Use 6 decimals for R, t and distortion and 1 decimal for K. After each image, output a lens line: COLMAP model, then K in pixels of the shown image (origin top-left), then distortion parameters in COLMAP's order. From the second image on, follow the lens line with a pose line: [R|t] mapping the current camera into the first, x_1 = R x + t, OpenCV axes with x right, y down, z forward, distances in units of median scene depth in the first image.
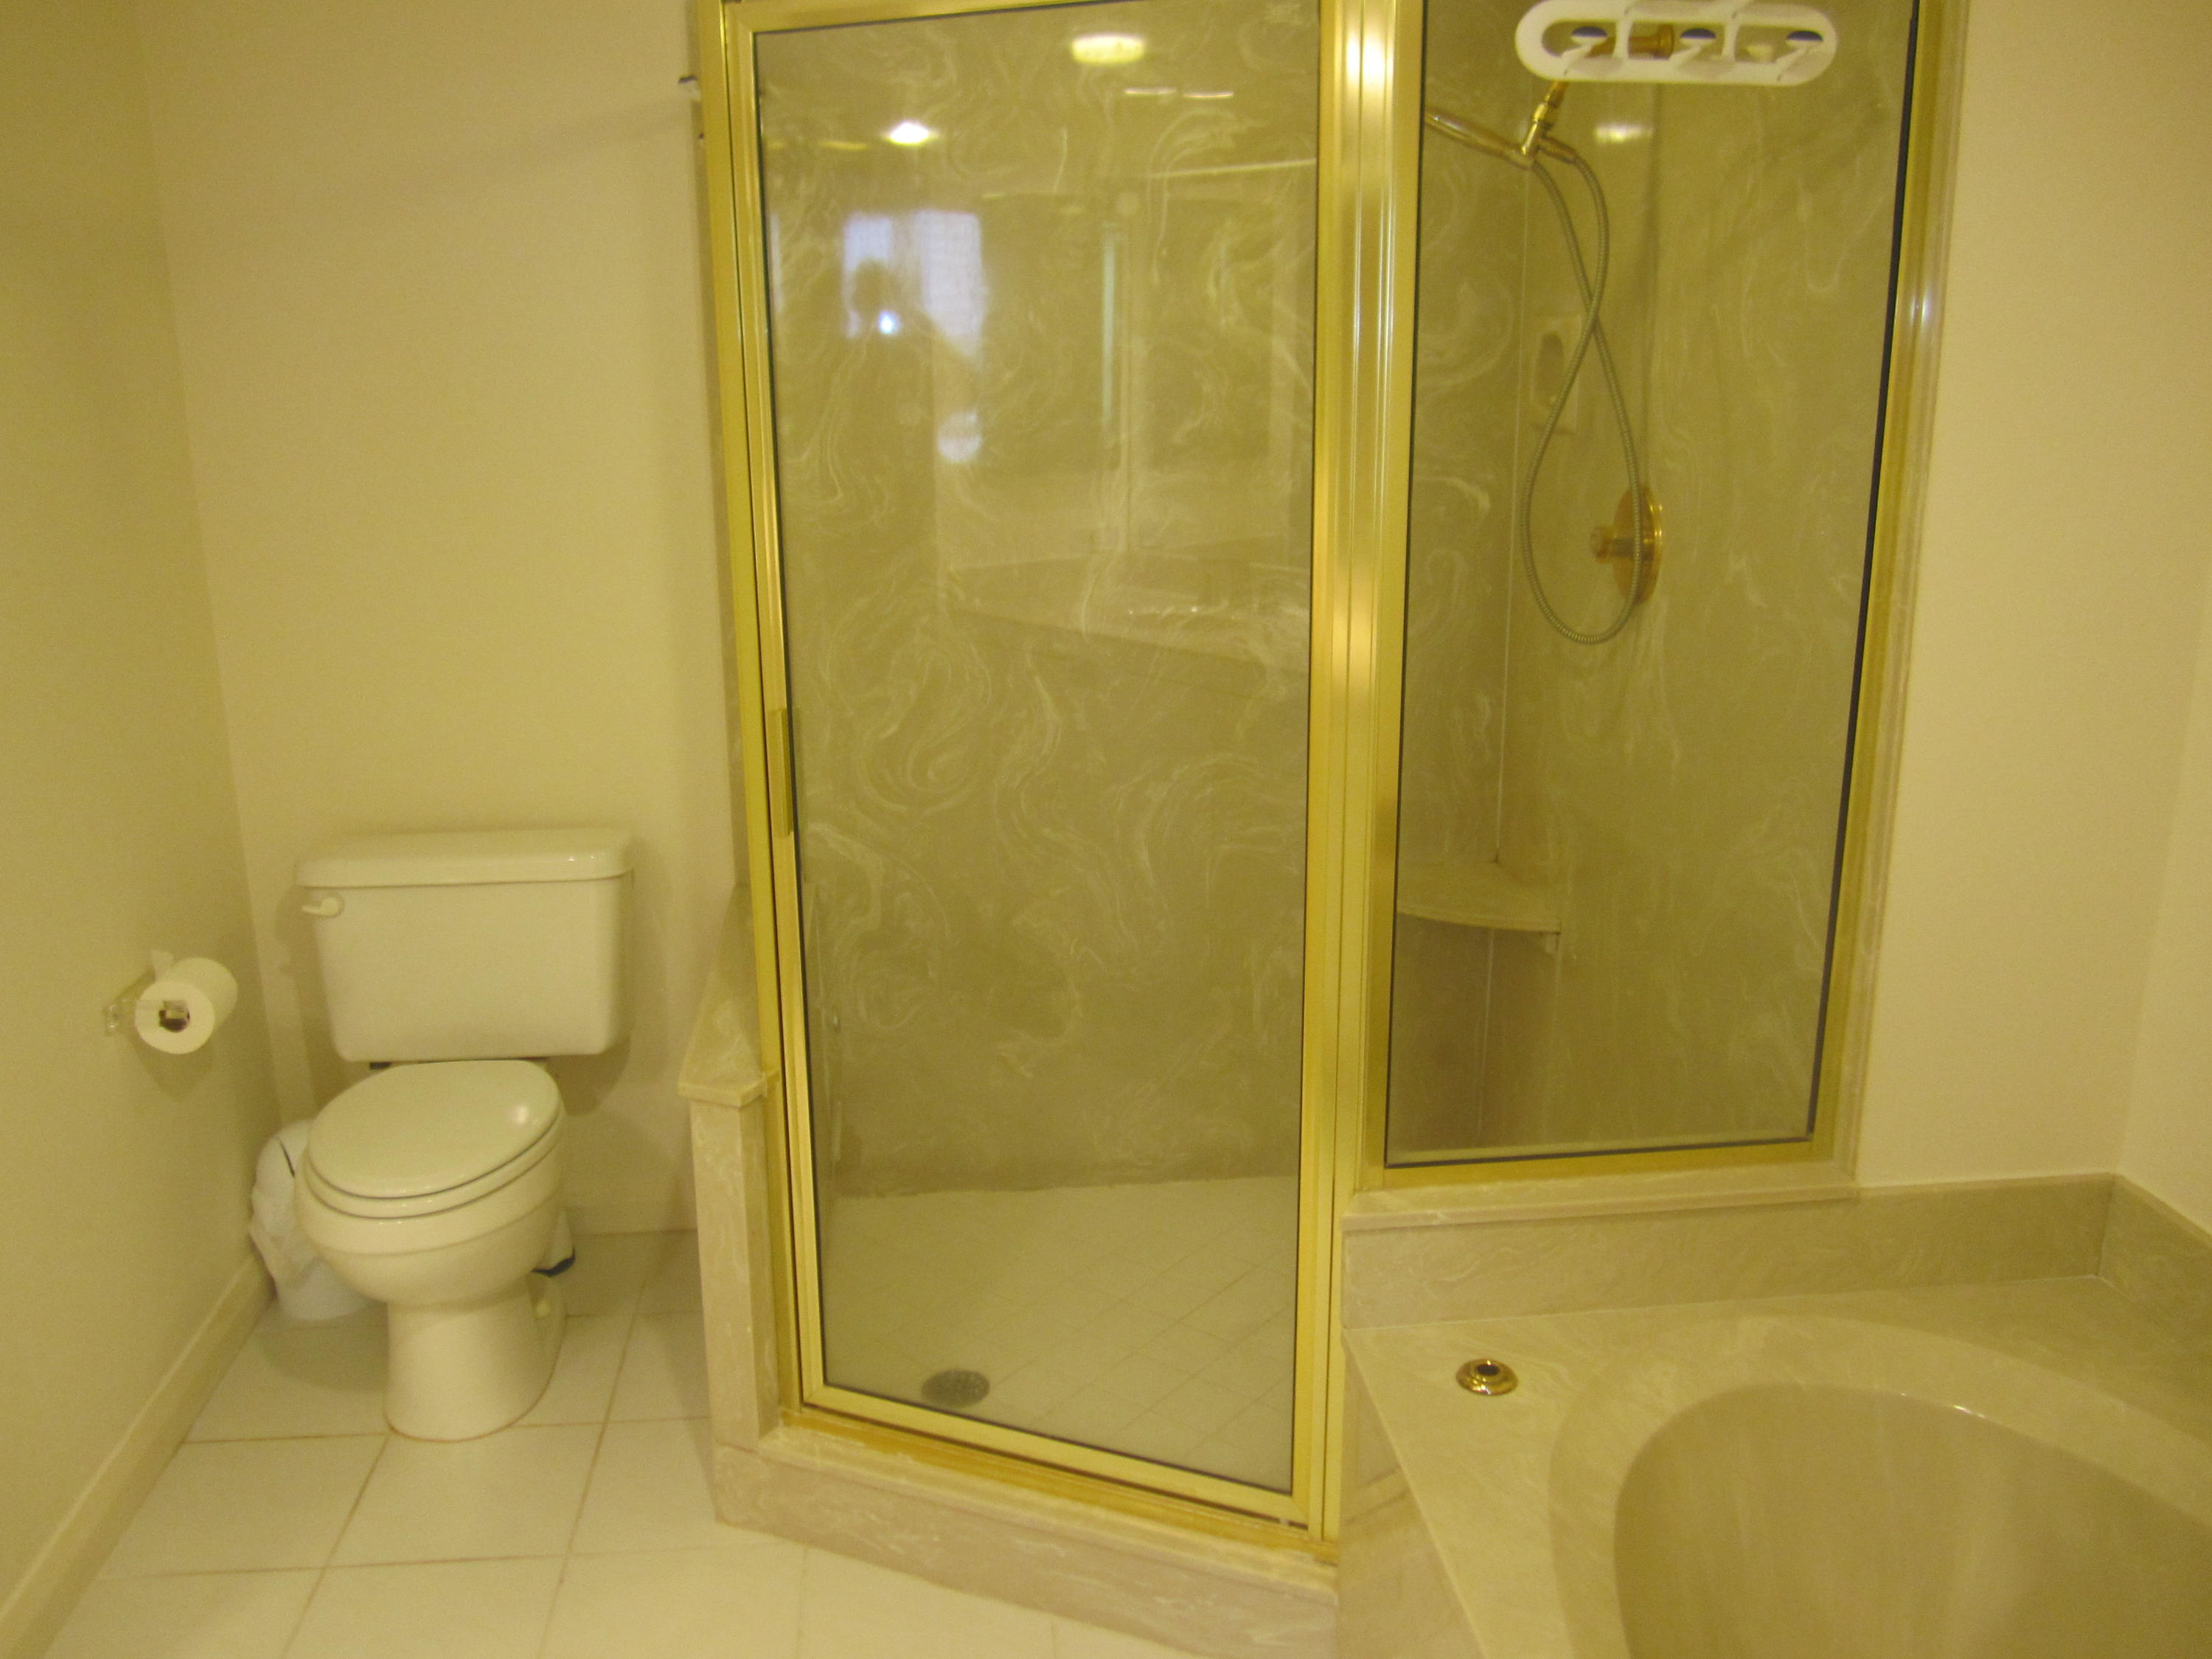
lens RADIAL K [[1856.7, 0, 1106.0], [0, 1856.7, 829.5], [0, 0, 1]] dist [-0.047587, 0.001195]
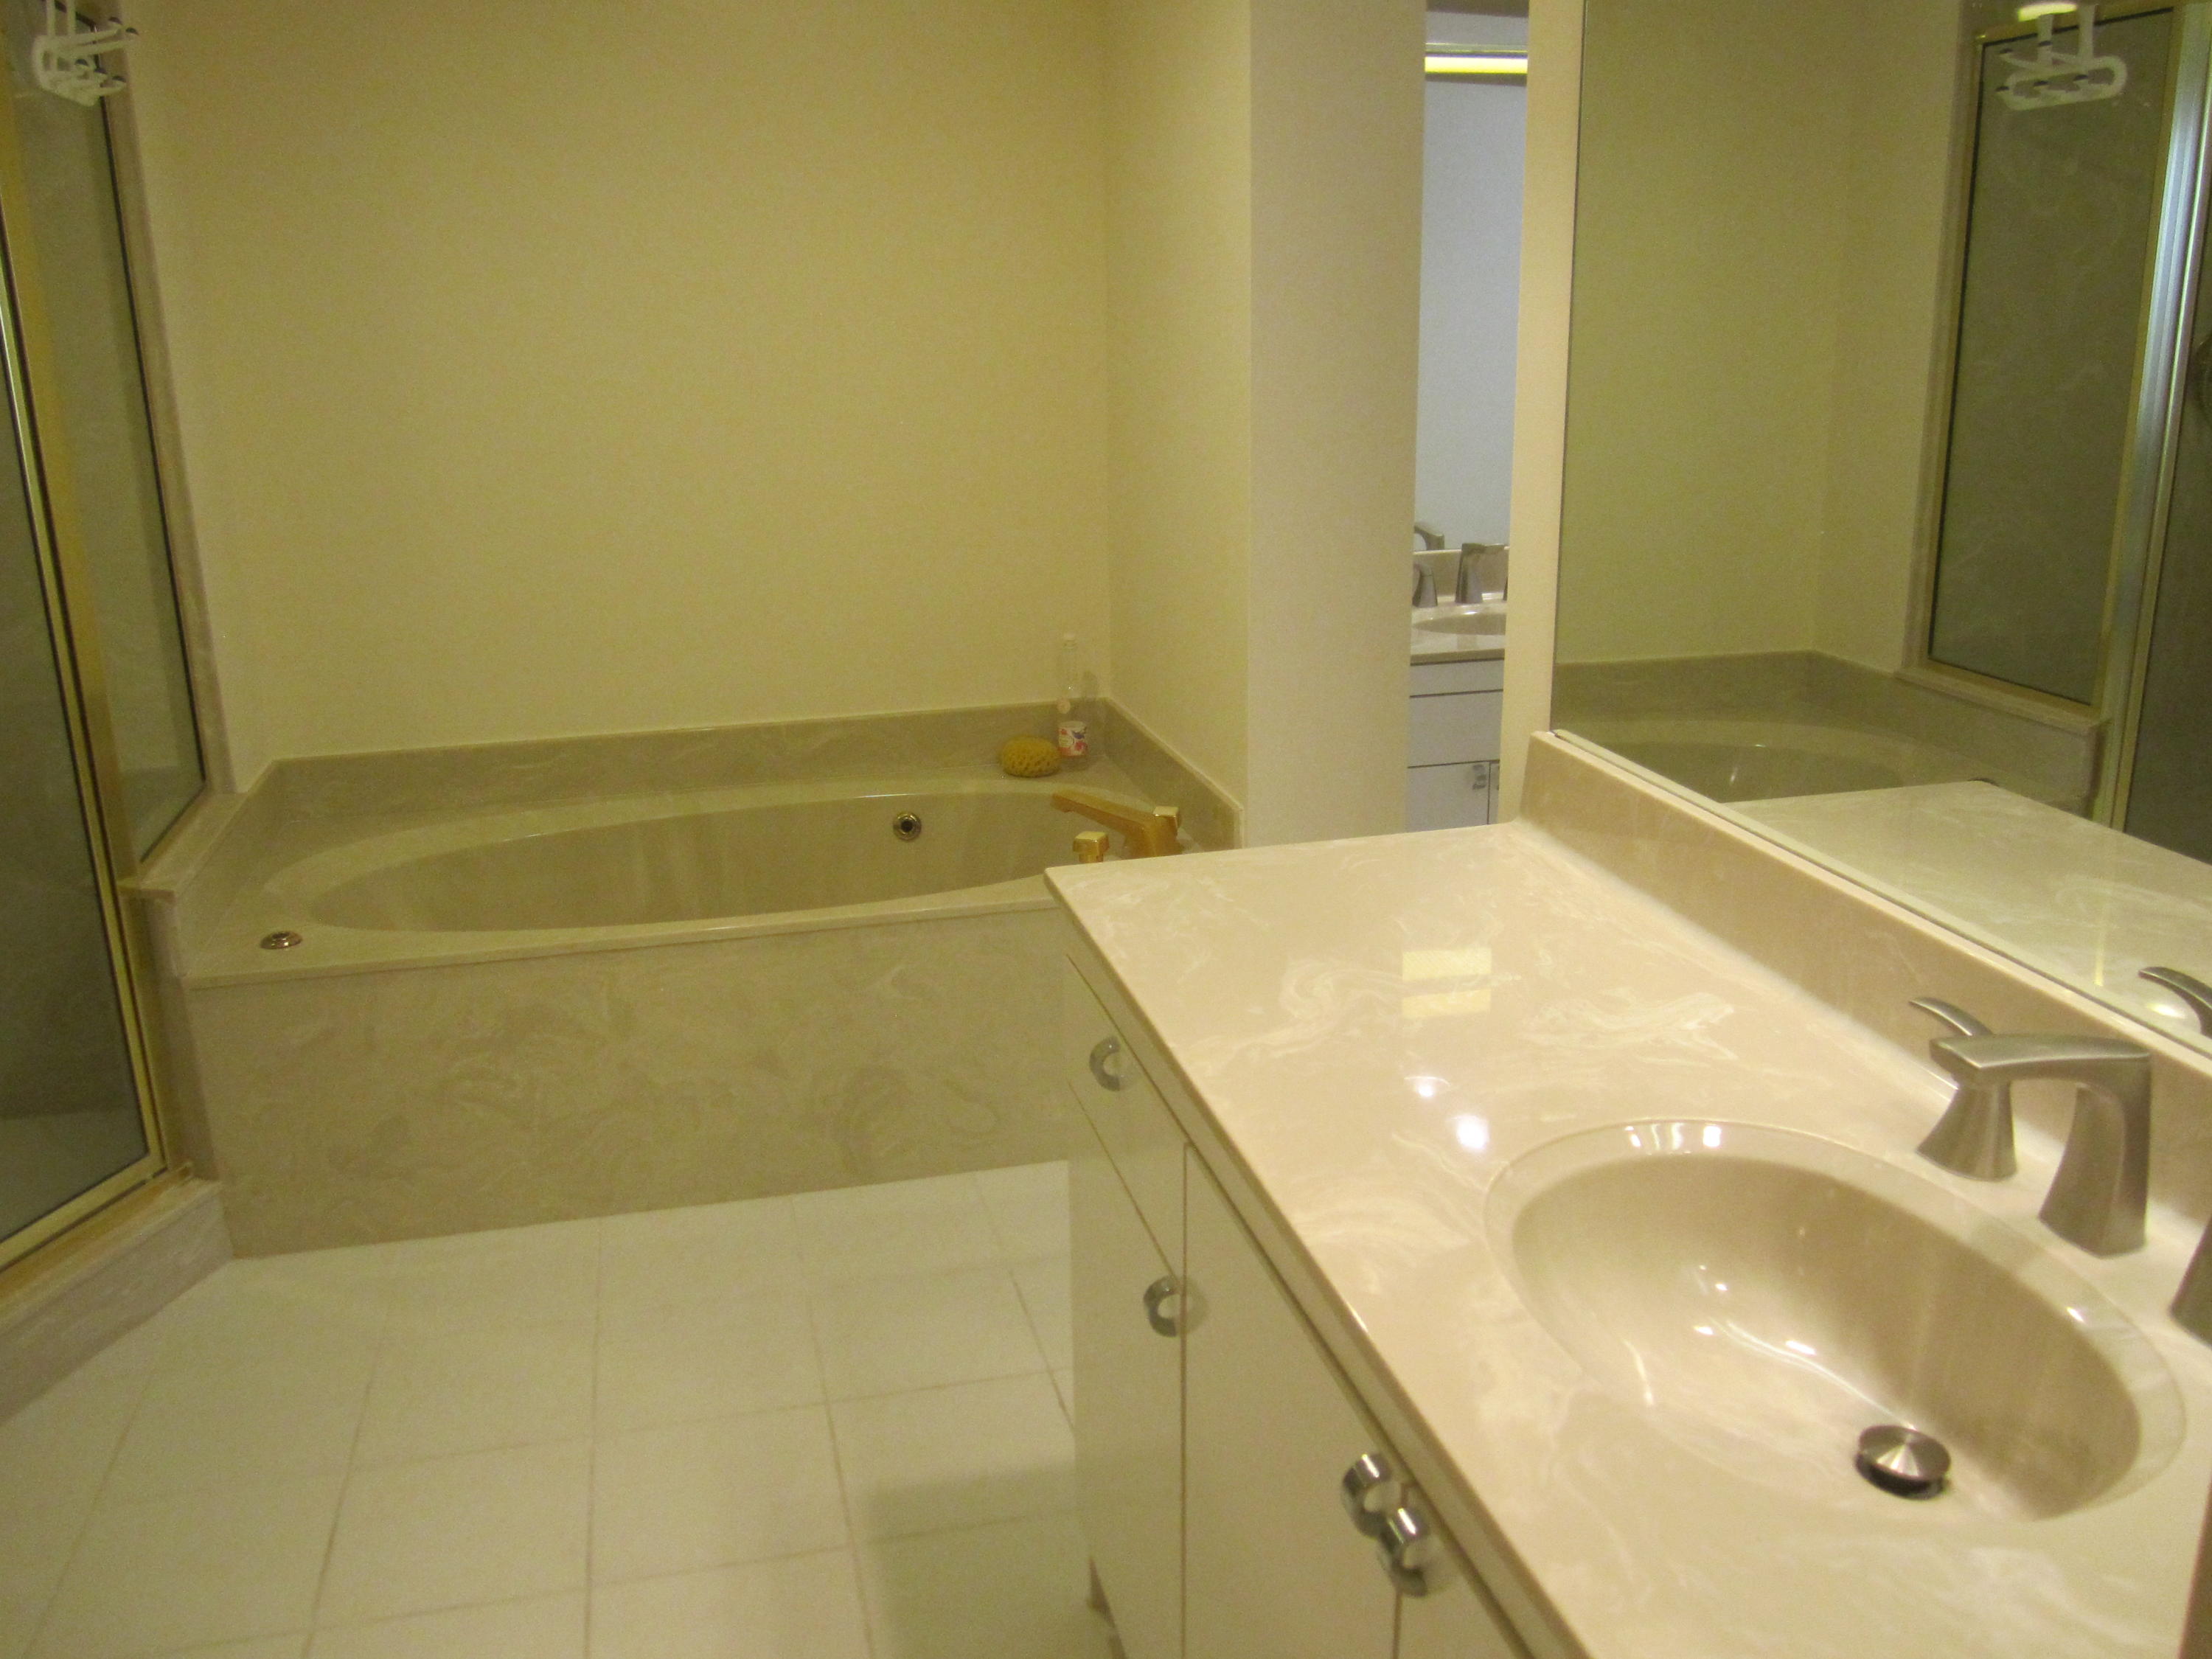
lens RADIAL K [[1856.7, 0, 1106.0], [0, 1856.7, 829.5], [0, 0, 1]] dist [-0.047587, 0.001195]
pose [[-0.135689, -0.266160, 0.954331, -0.845247], [0.277698, 0.914411, 0.294510, -0.030083], [-0.951037, 0.304978, -0.050163, 0.255535]]
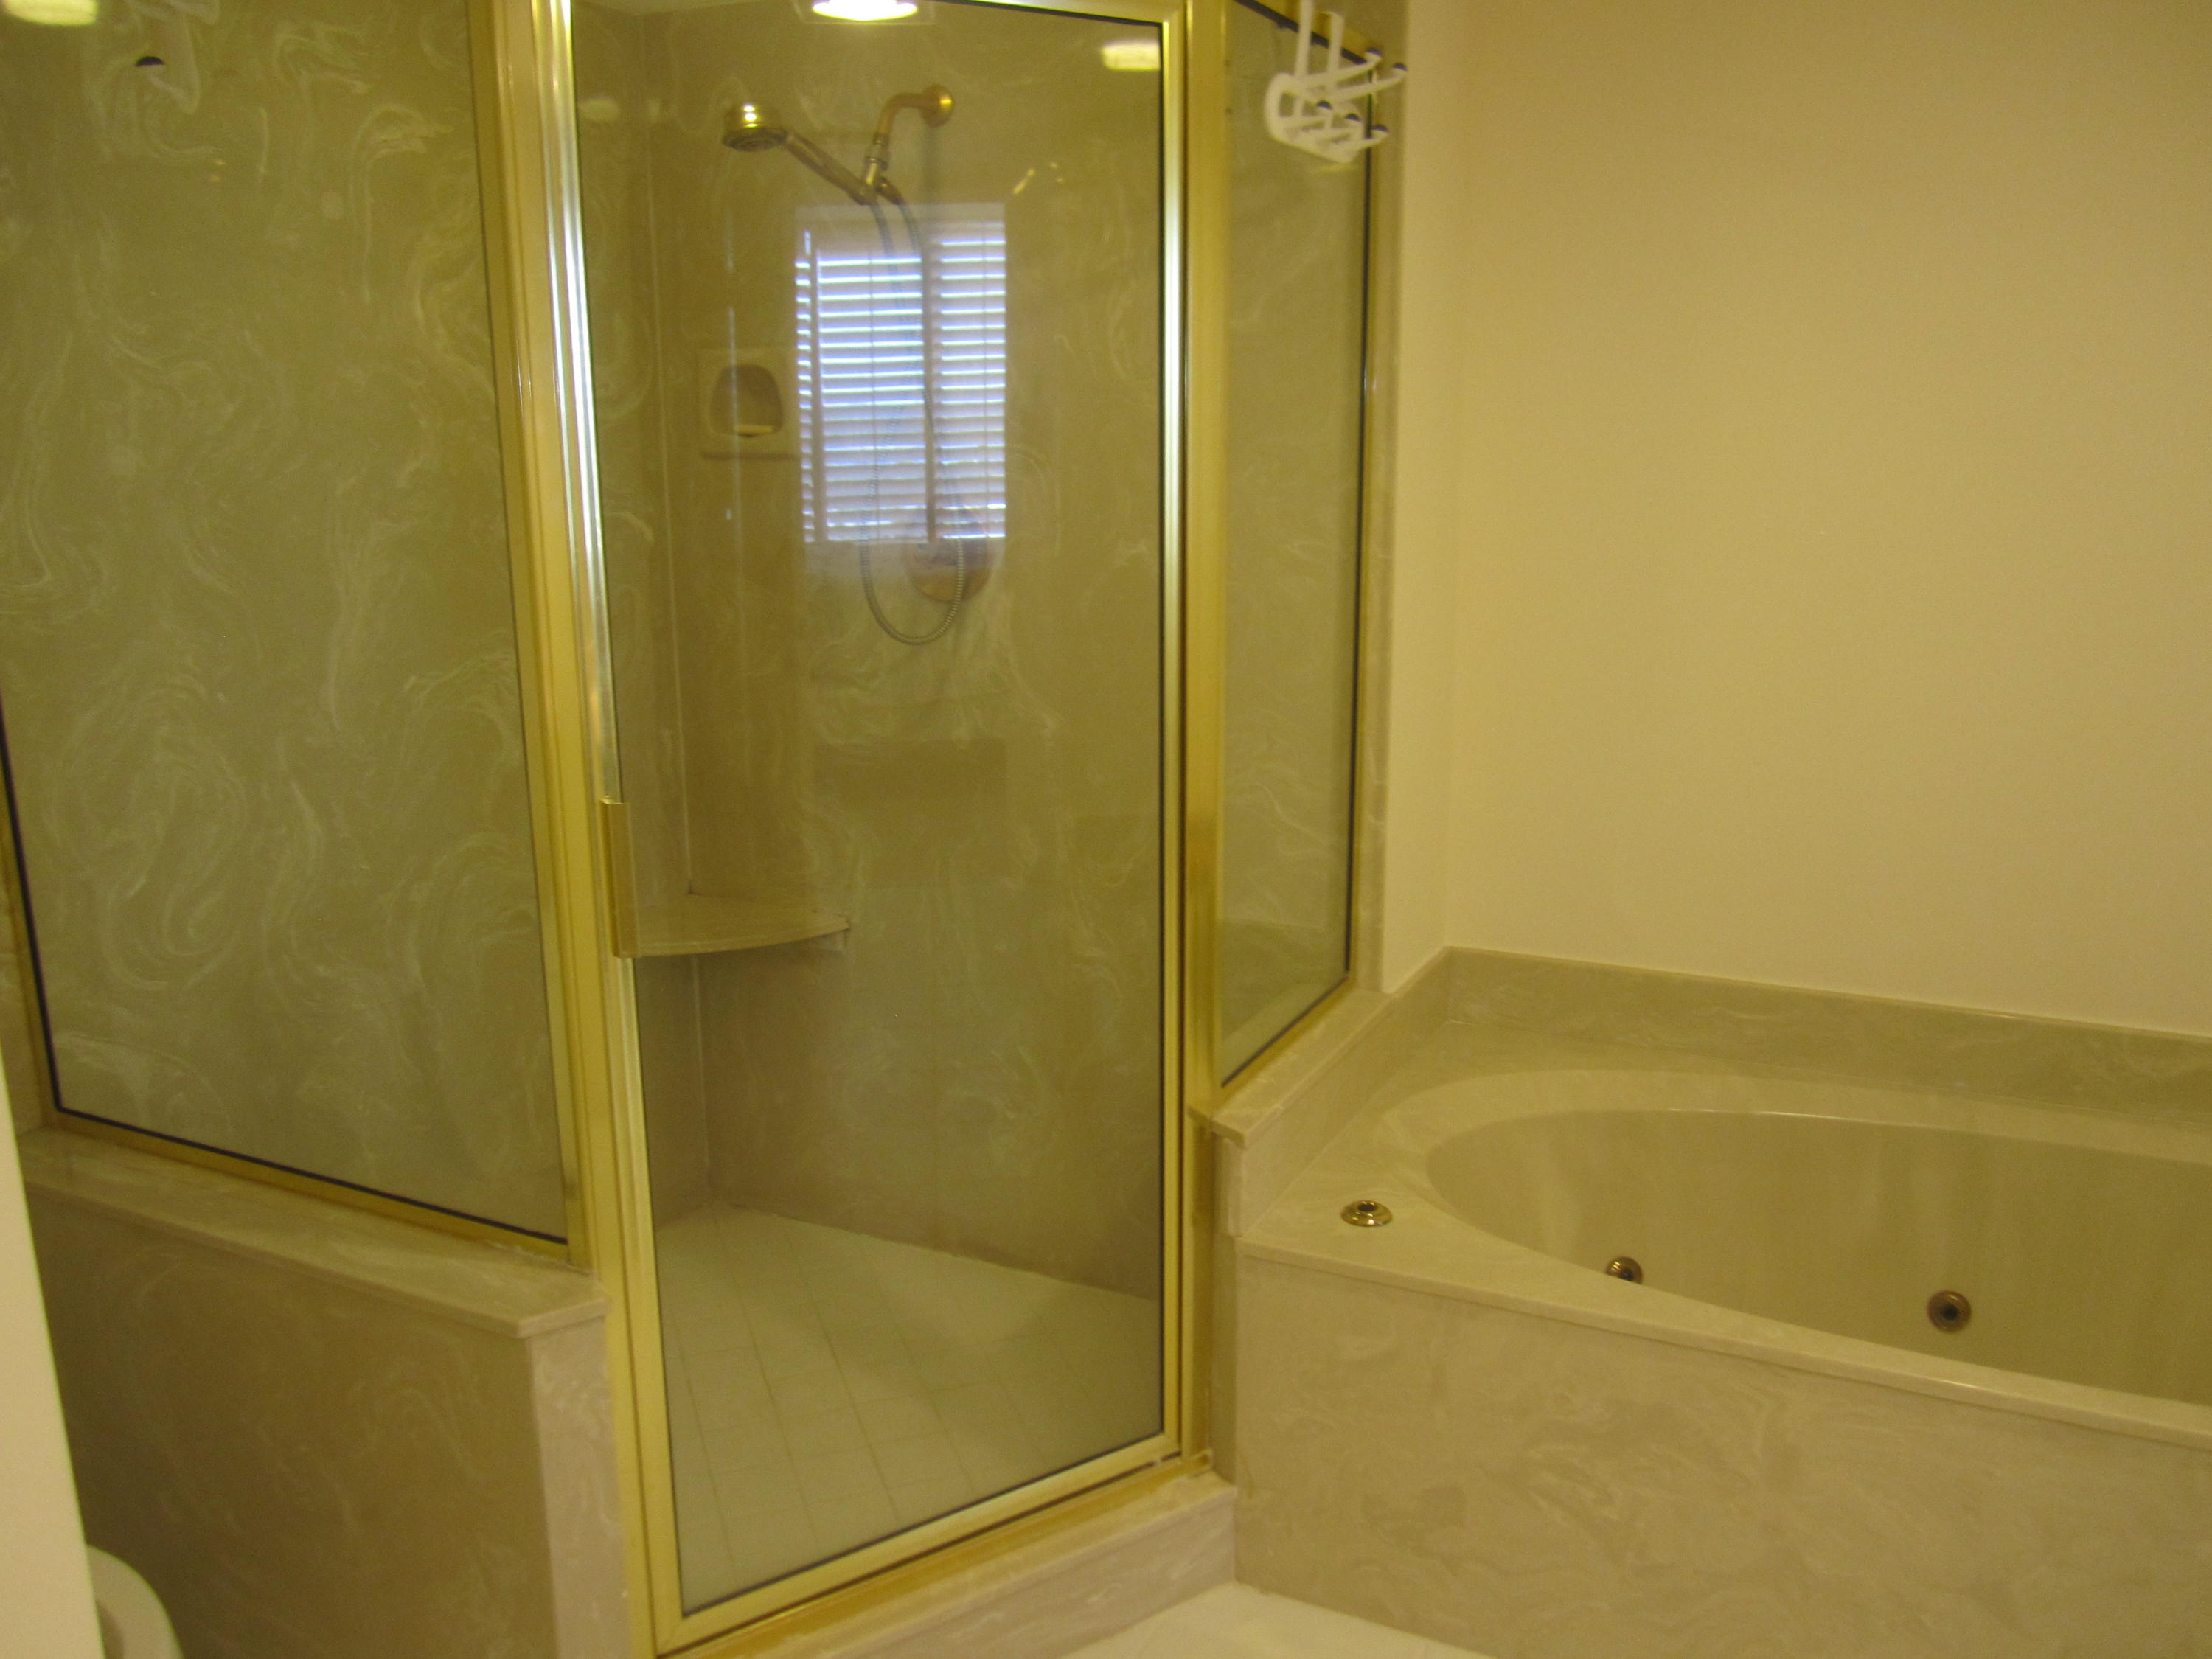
lens RADIAL K [[1856.7, 0, 1106.0], [0, 1856.7, 829.5], [0, 0, 1]] dist [-0.047587, 0.001195]
pose [[0.531977, -0.186480, 0.825969, -0.532112], [0.218159, 0.972702, 0.079100, -0.050197], [-0.818173, 0.138113, 0.558138, 0.278630]]
